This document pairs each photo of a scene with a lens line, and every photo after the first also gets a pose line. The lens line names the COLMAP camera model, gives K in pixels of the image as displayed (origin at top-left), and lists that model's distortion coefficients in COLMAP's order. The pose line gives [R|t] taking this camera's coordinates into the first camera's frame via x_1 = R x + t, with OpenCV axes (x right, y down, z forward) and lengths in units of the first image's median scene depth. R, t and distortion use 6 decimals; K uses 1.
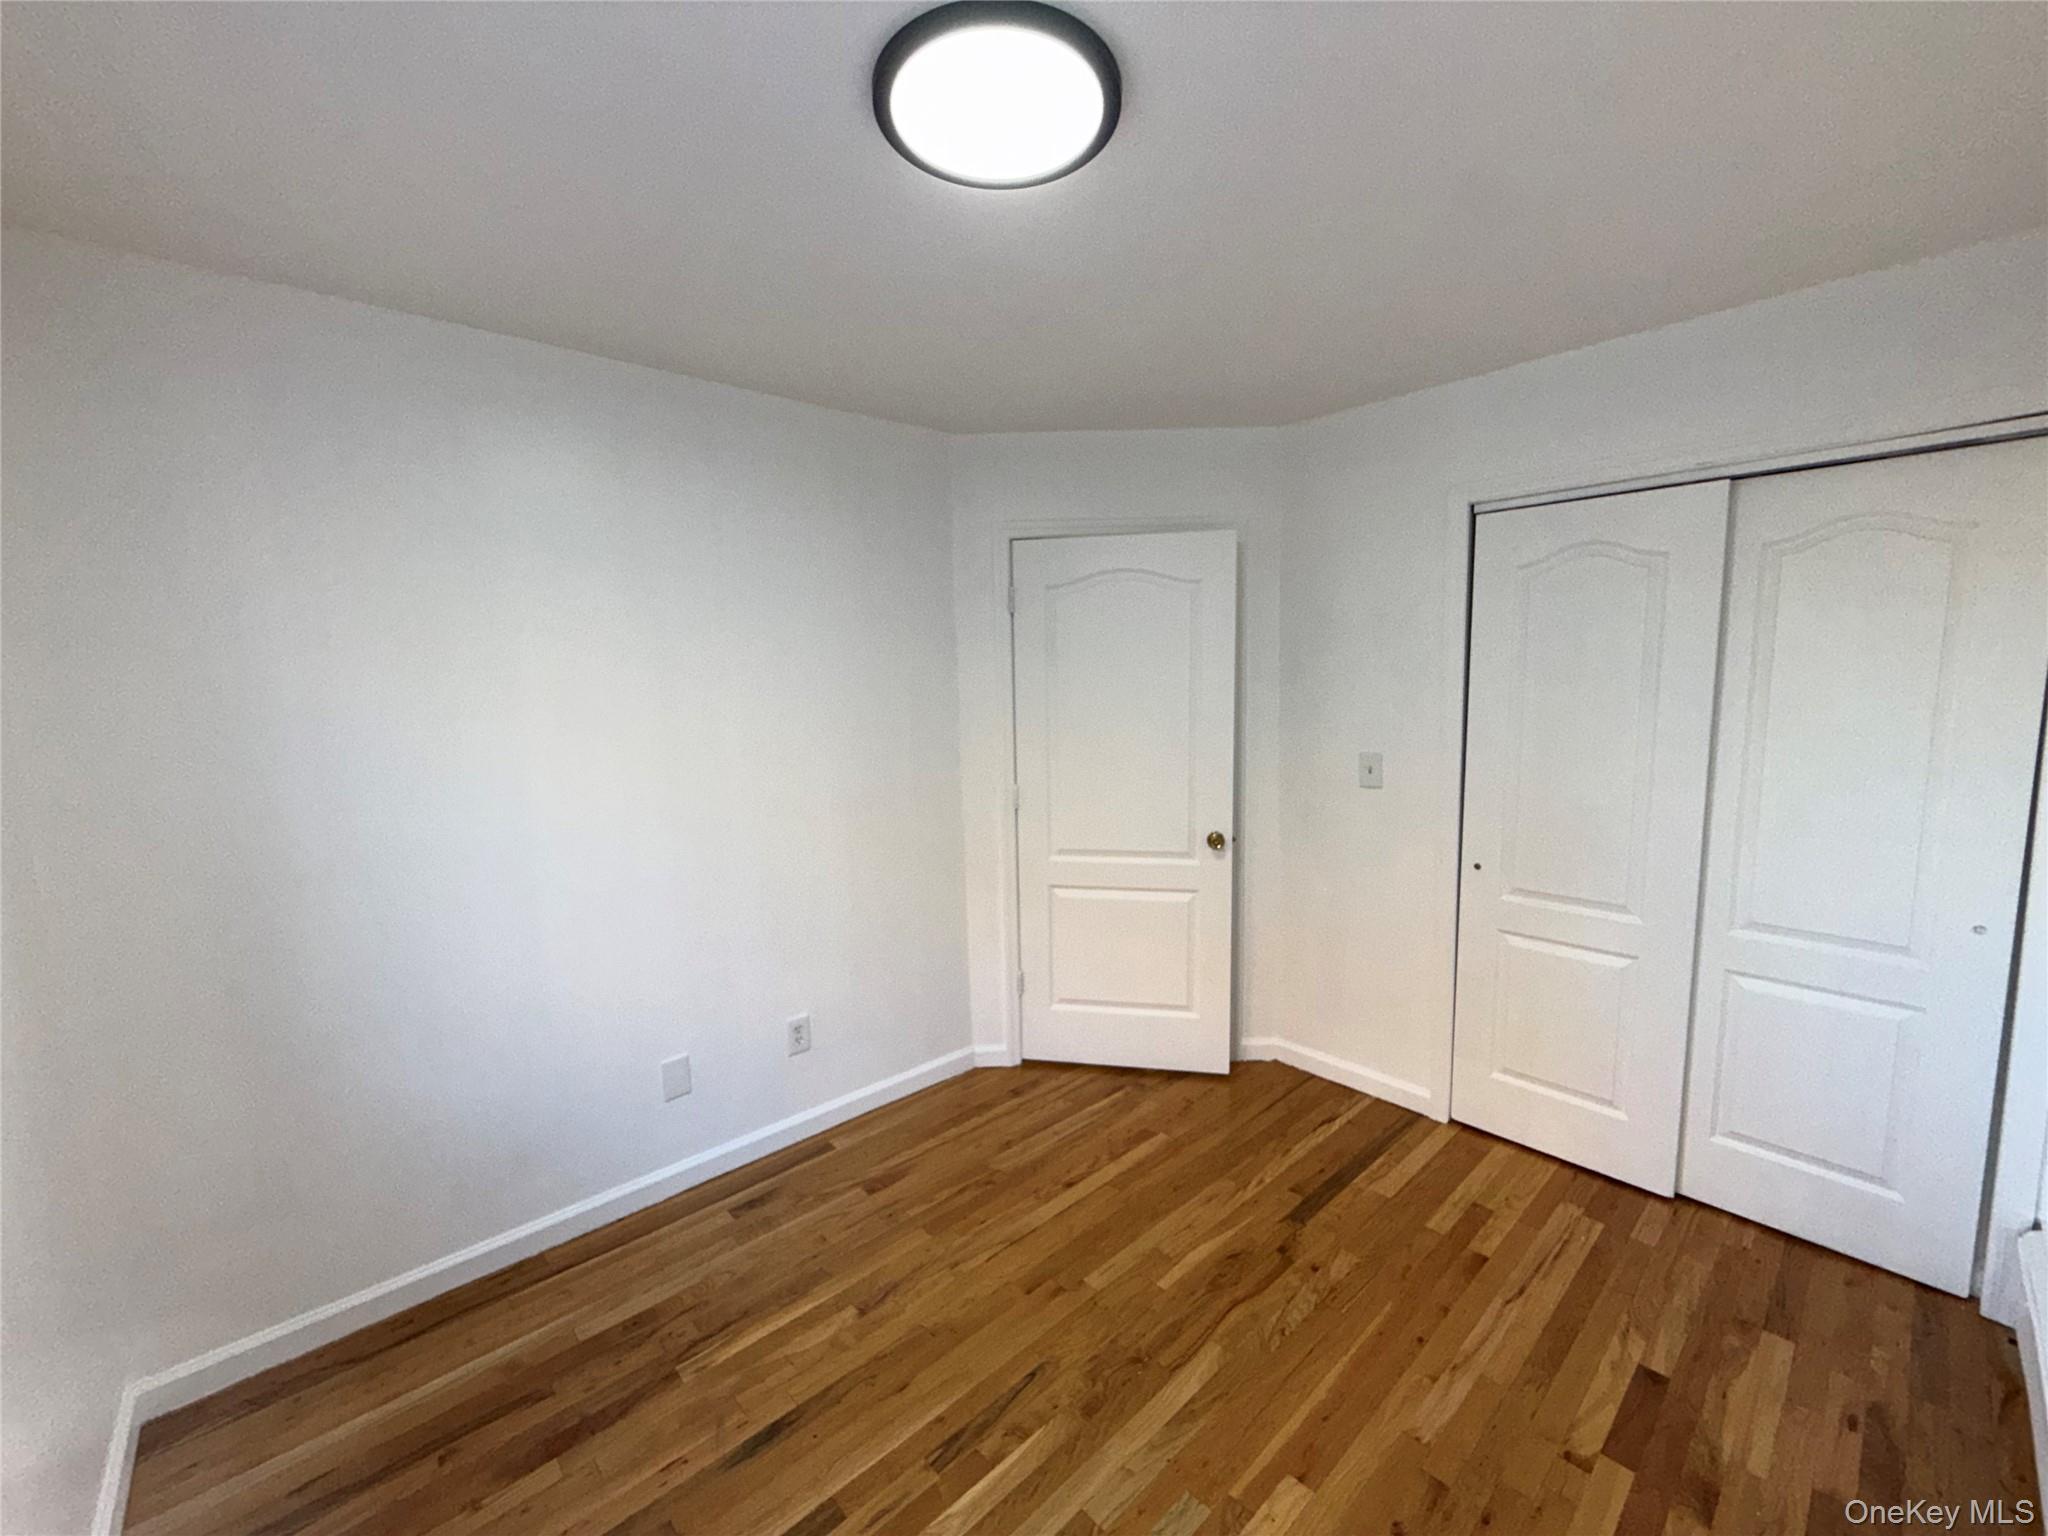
lens RADIAL K [[819.7, 0, 1018.7], [0, 819.7, 766.7], [0, 0, 1]] dist [0.000143, 0.000193]
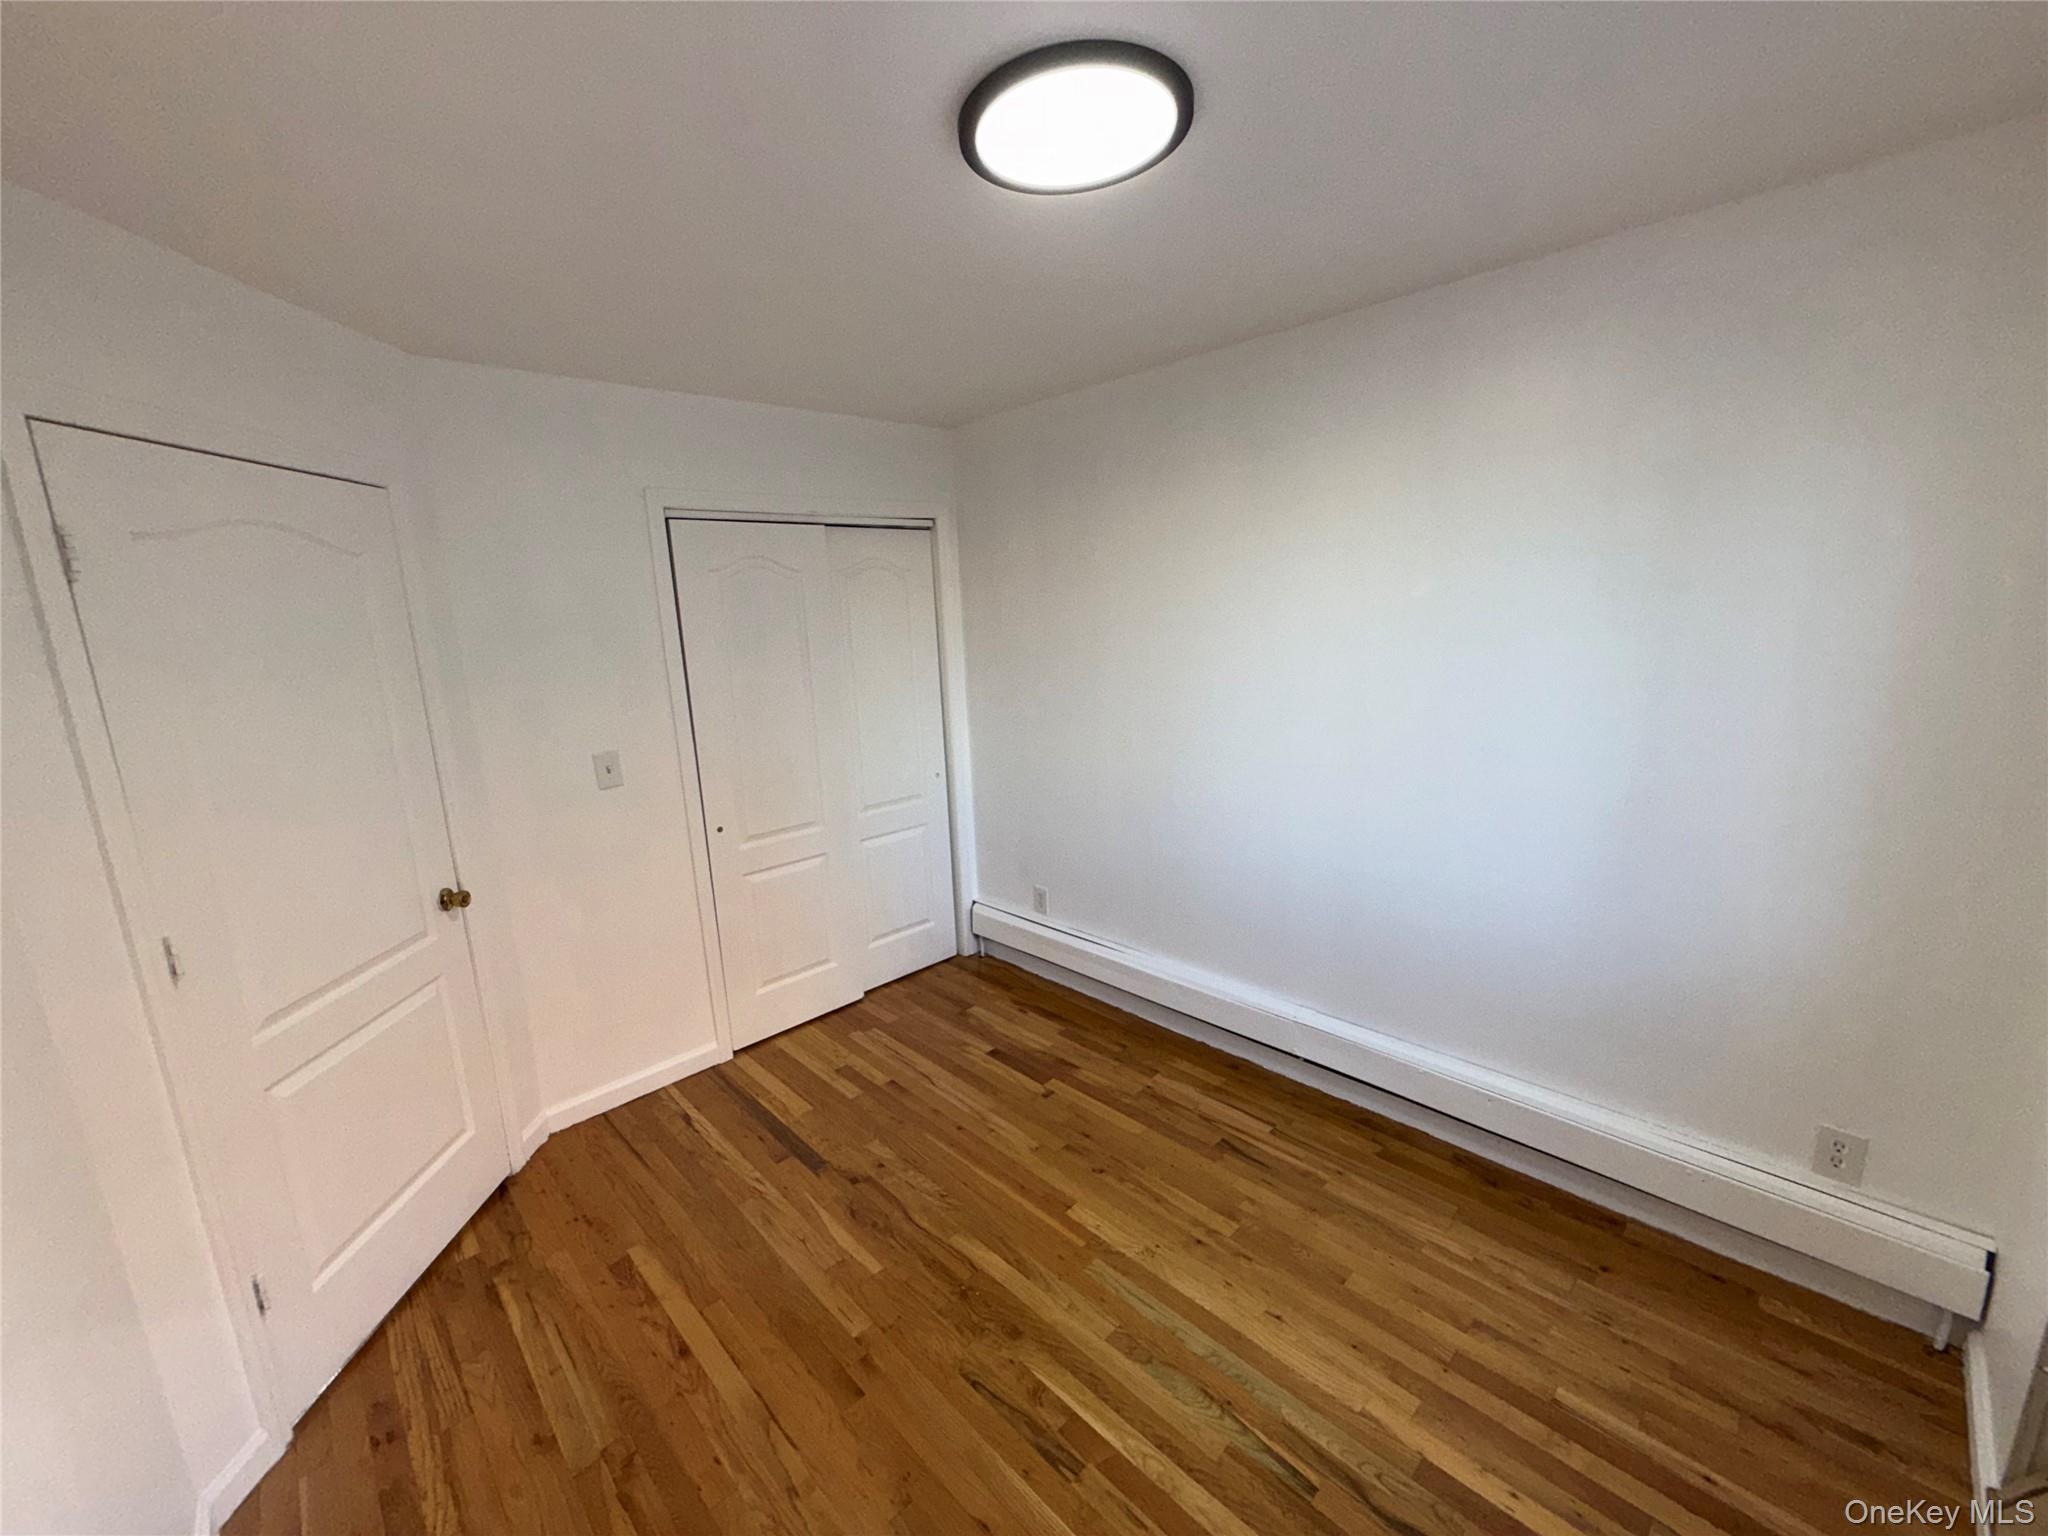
lens RADIAL K [[818.8, 0, 1013.0], [0, 818.8, 766.8], [0, 0, 1]] dist [0.000670, -0.000194]
pose [[-0.019455, -0.169153, 0.985398, -0.761297], [0.163777, 0.971732, 0.170041, -0.123873], [-0.986305, 0.164694, 0.008799, 0.761329]]
